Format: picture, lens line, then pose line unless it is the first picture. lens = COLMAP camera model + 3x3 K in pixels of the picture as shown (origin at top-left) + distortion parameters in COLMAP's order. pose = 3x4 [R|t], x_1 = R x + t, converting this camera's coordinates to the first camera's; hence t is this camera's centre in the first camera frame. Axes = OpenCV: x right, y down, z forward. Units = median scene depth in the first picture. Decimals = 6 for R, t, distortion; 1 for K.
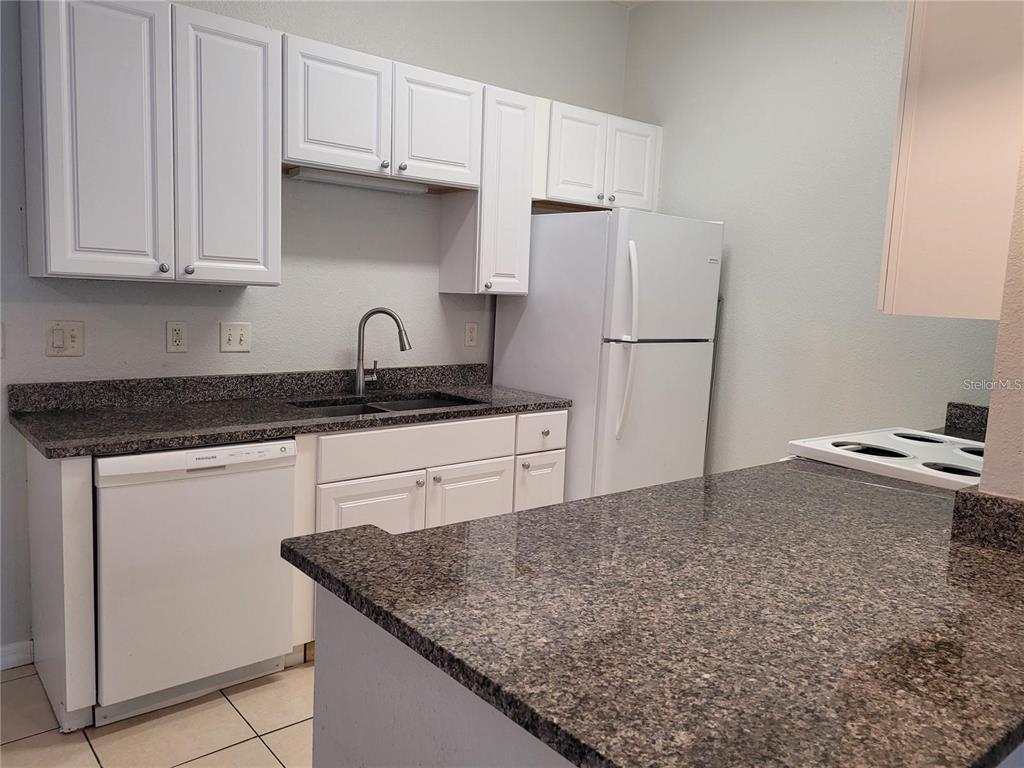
lens RADIAL K [[768.8, 0, 504.0], [0, 768.8, 380.1], [0, 0, 1]] dist [0.042265, -0.030389]
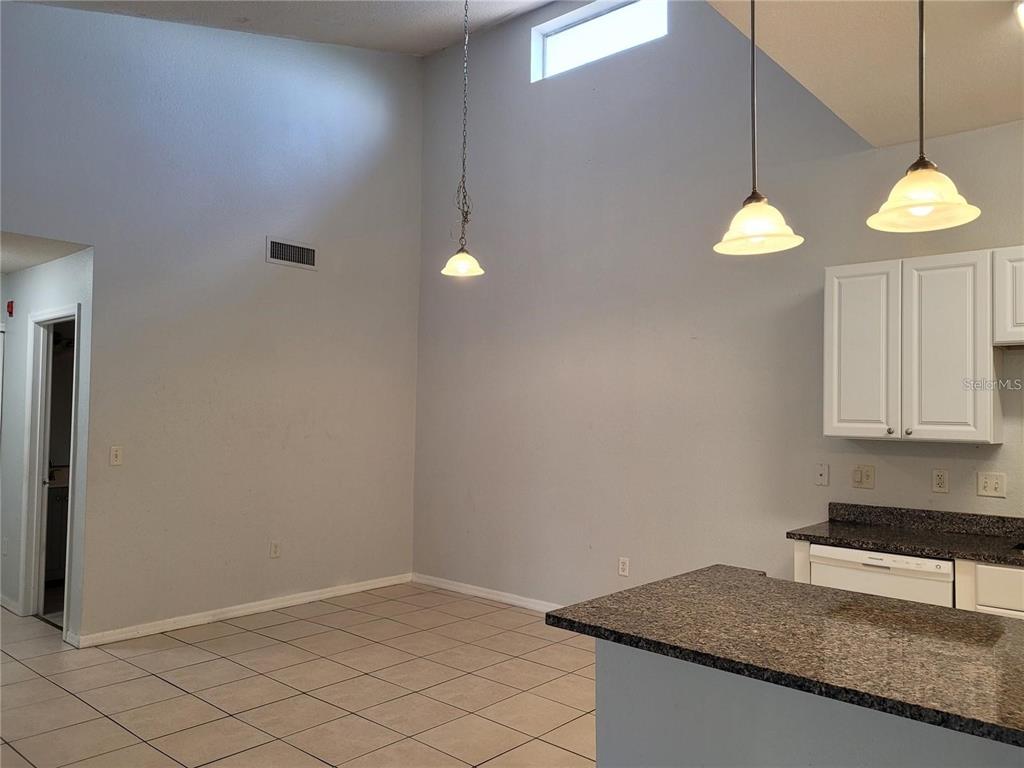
lens RADIAL K [[768.8, 0, 506.9], [0, 768.8, 387.4], [0, 0, 1]] dist [0.042265, -0.030389]
pose [[0.156955, -0.072137, -0.984968, 0.819462], [-0.123421, 0.988078, -0.092033, 0.000976], [0.979863, 0.136011, 0.146180, 0.041564]]
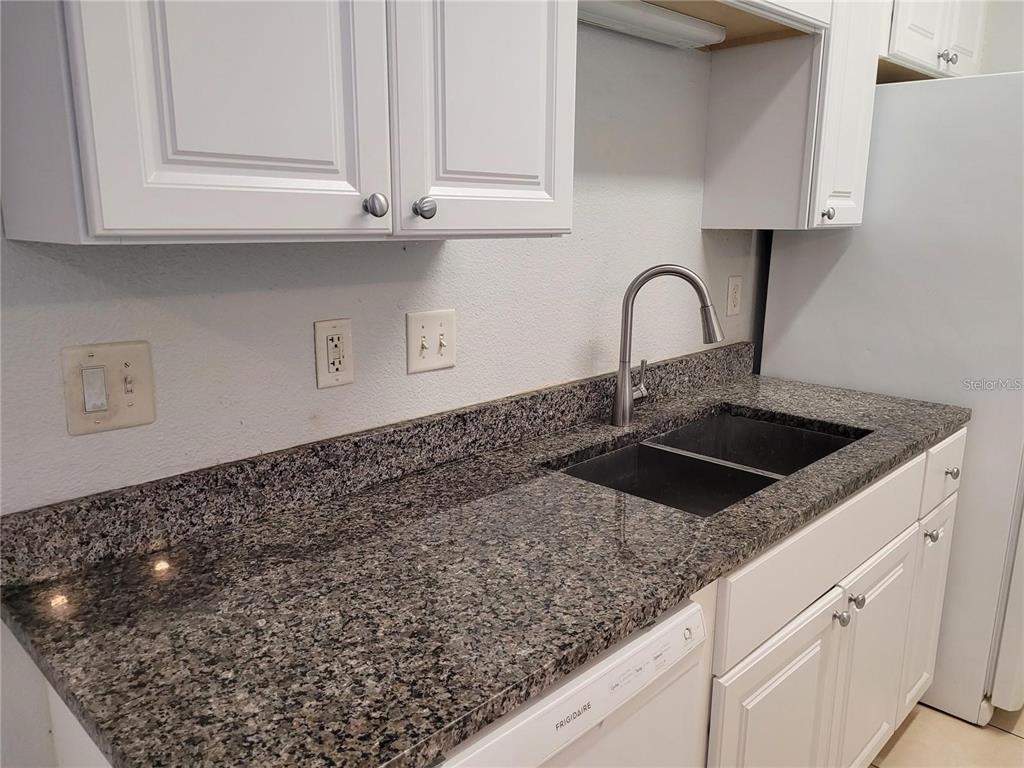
lens RADIAL K [[768.8, 0, 513.1], [0, 768.8, 375.9], [0, 0, 1]] dist [0.042265, -0.030389]
pose [[0.994495, -0.056362, 0.088334, -0.364267], [0.048067, 0.994471, 0.093369, -0.082223], [-0.093108, -0.088609, 0.991705, 0.536597]]
